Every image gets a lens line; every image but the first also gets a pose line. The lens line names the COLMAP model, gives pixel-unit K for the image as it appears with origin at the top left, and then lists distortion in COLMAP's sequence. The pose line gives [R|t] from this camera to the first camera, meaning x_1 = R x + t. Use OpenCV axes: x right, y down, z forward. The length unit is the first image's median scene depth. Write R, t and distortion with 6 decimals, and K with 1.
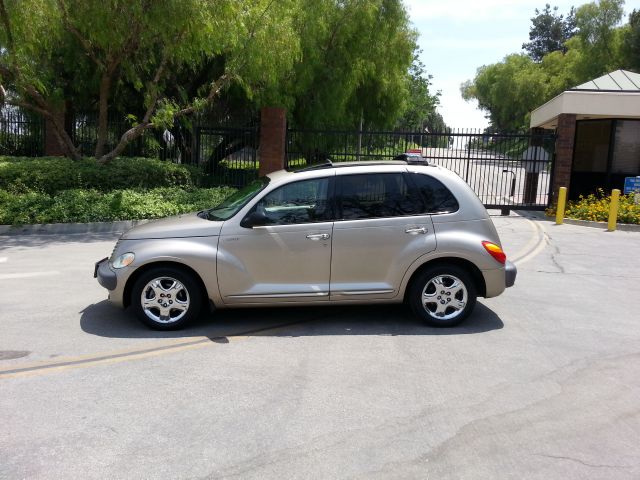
lens RADIAL K [[520.0, 0, 322.0], [0, 520.0, 246.6], [0, 0, 1]] dist [0.061122, -0.105778]
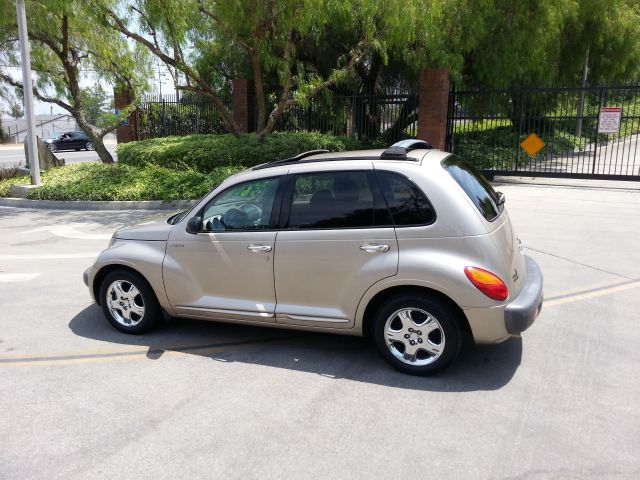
lens RADIAL K [[520.0, 0, 317.4], [0, 520.0, 241.8], [0, 0, 1]] dist [0.061122, -0.105778]
pose [[0.901218, 0.055563, -0.429790, 0.432592], [-0.027762, 0.997112, 0.070692, -0.090626], [0.432477, -0.051777, 0.900157, 0.272664]]
